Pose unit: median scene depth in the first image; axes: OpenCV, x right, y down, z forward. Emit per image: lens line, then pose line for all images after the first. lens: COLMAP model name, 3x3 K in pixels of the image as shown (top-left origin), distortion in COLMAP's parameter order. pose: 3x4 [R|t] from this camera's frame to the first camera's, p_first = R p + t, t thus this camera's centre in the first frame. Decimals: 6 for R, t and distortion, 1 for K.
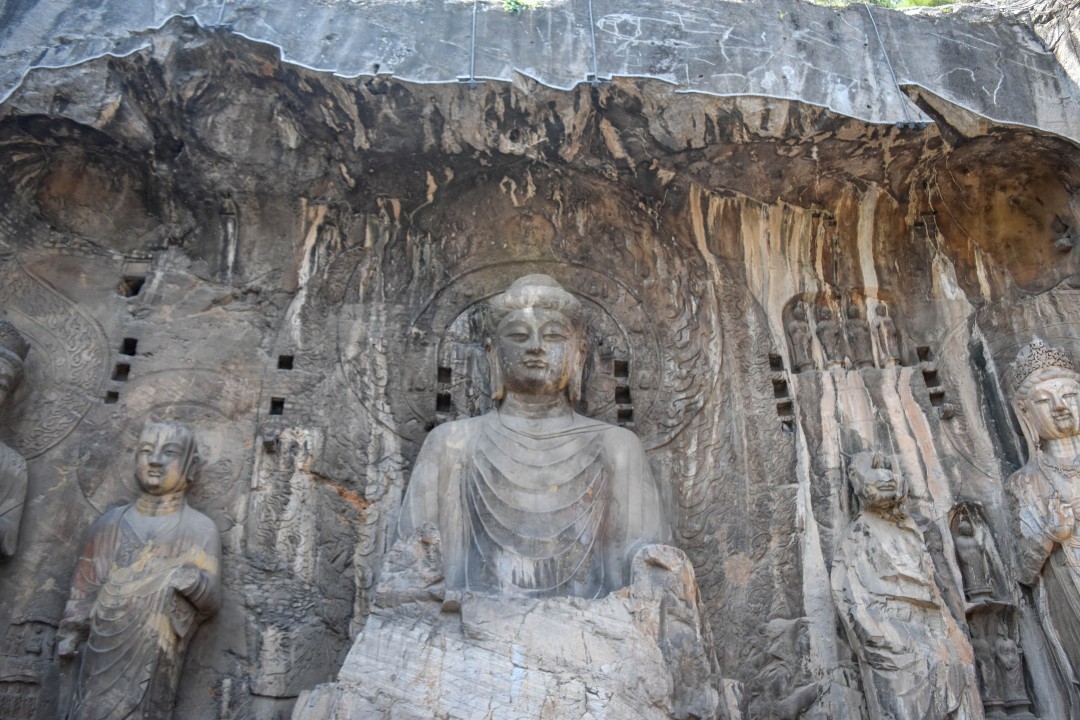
lens RADIAL K [[850.0, 0, 548.1], [0, 850.0, 355.9], [0, 0, 1]] dist [-0.095777, 0.025006]
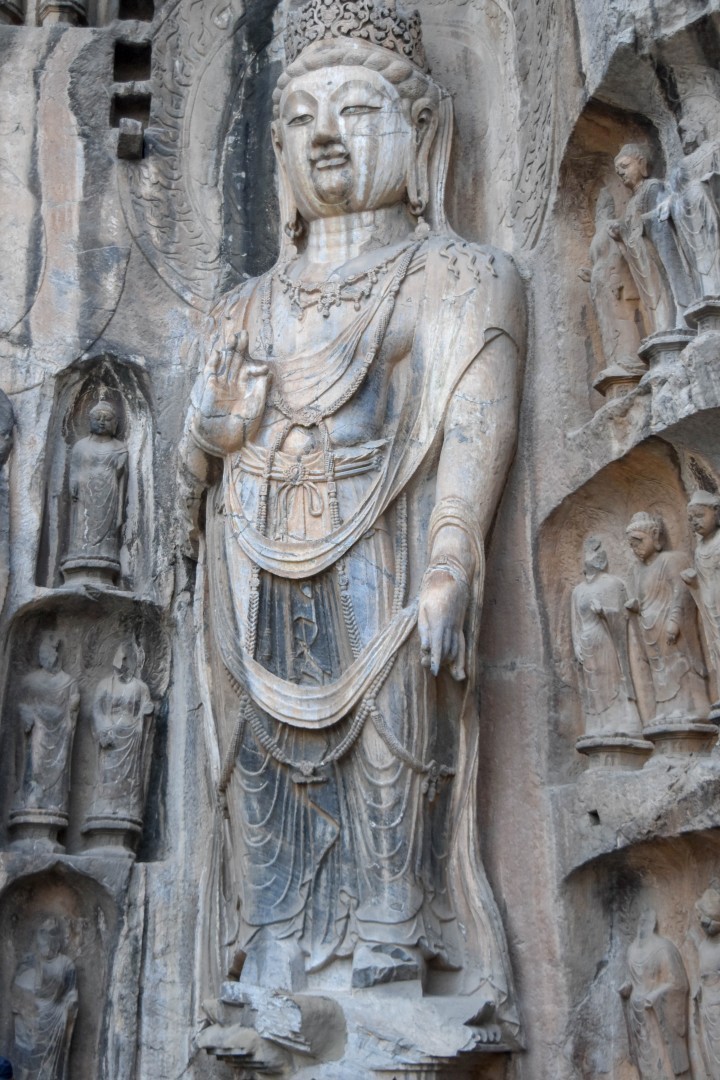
lens RADIAL K [[1639.3, 0, 361.7], [0, 1639.3, 540.2], [0, 0, 1]] dist [-0.028948, 0.000000]
pose [[0.986526, 0.074215, 0.145800, 0.494549], [-0.105588, 0.969560, 0.220917, 0.068989], [-0.124967, -0.233335, 0.964333, 0.167950]]
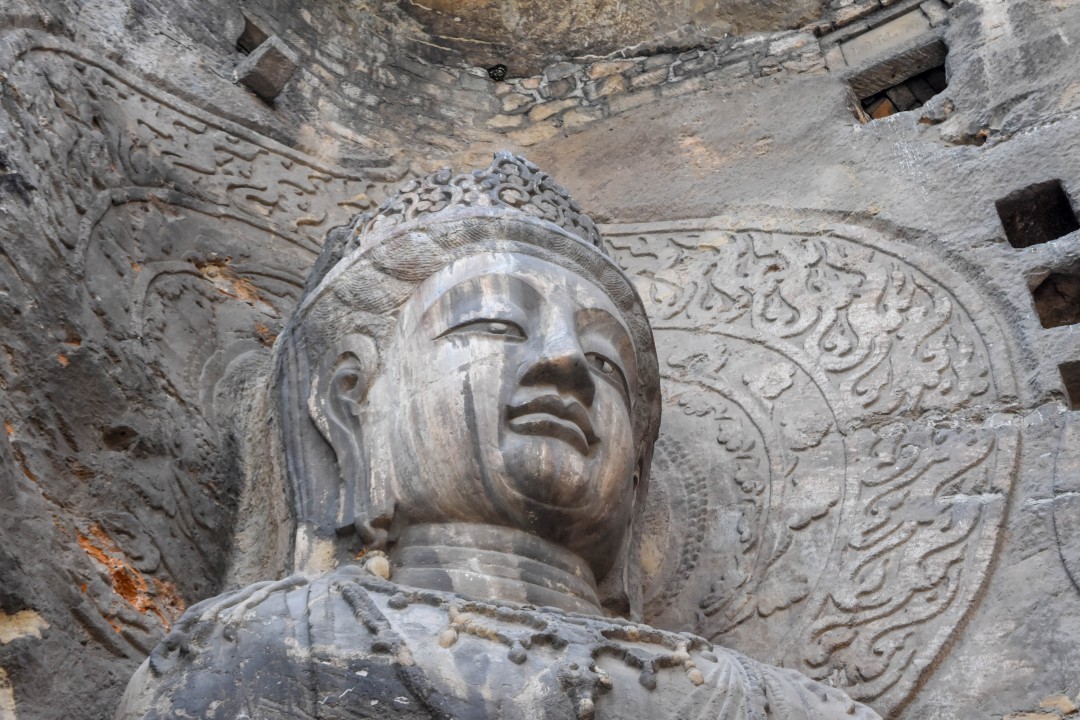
lens RADIAL K [[2449.5, 0, 542.4], [0, 2449.5, 359.9], [0, 0, 1]] dist [0.074033, 0.000000]
pose [[0.838252, -0.473533, -0.270368, -0.468847], [0.321977, 0.830003, -0.455440, 0.256244], [0.440073, 0.294721, 0.848219, 0.457846]]
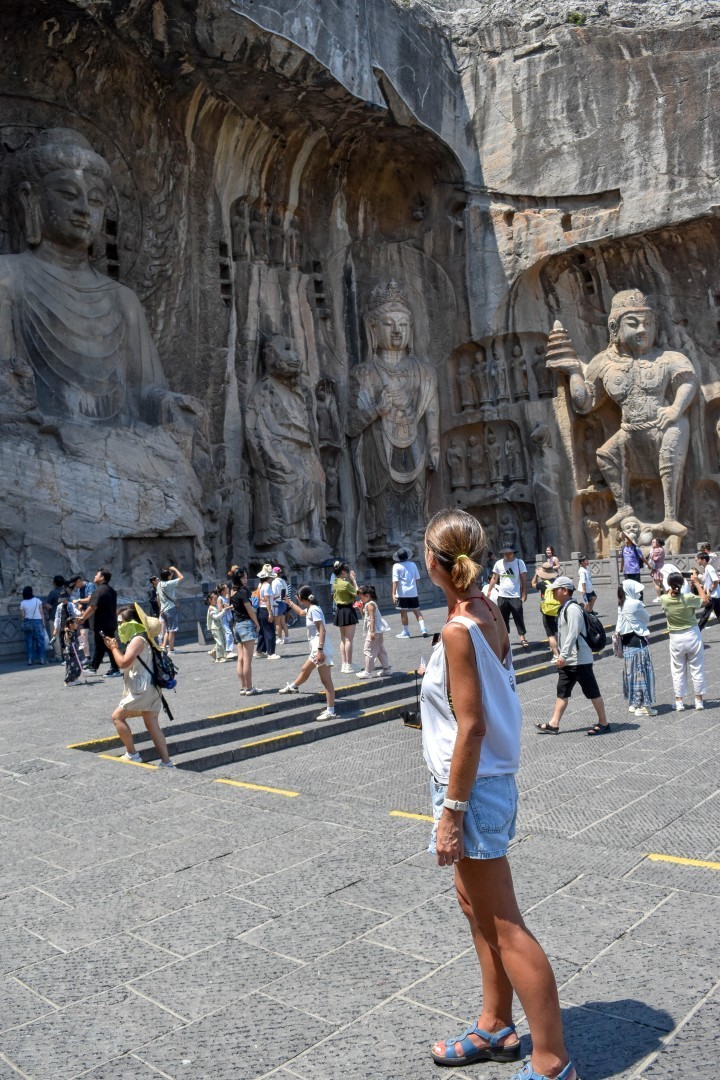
lens RADIAL K [[850.0, 0, 352.5], [0, 850.0, 540.8], [0, 0, 1]] dist [-0.095777, 0.025006]
pose [[0.725630, -0.020949, 0.687766, -0.506032], [-0.296785, 0.892252, 0.340302, -0.095128], [-0.620790, -0.451052, 0.641227, -0.144166]]
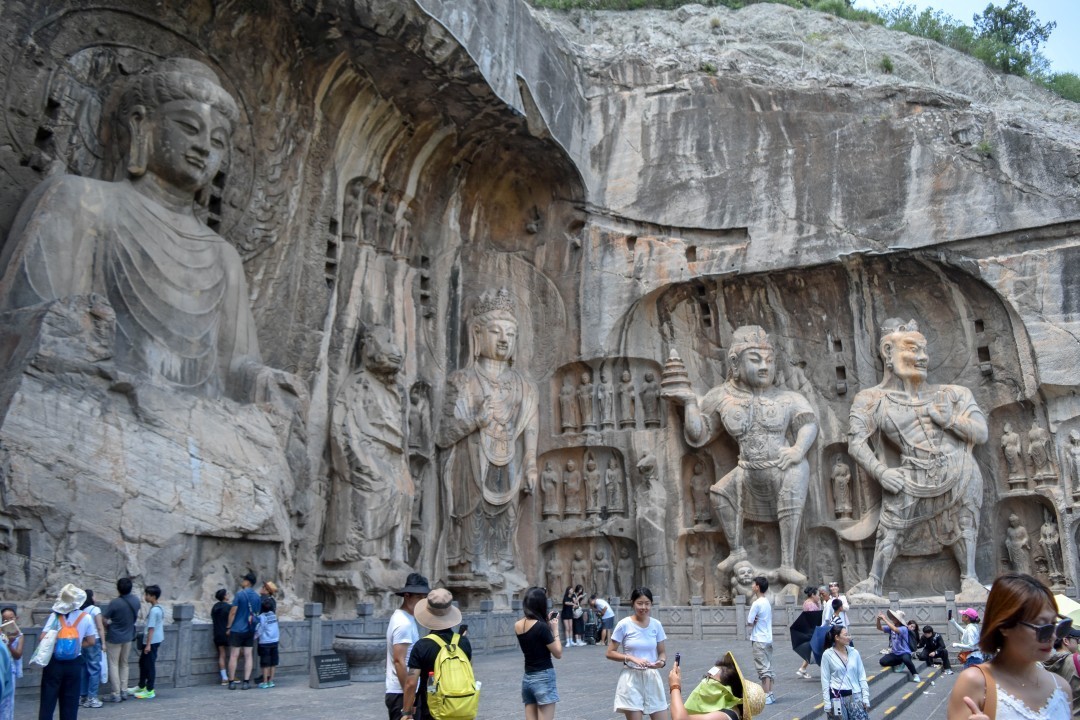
lens RADIAL K [[850.0, 0, 546.8], [0, 850.0, 359.6], [0, 0, 1]] dist [-0.095777, 0.025006]
pose [[0.549273, 0.231625, 0.802900, -0.495717], [-0.430077, 0.902153, 0.033962, 0.008008], [-0.716473, -0.363963, 0.595145, 0.030821]]
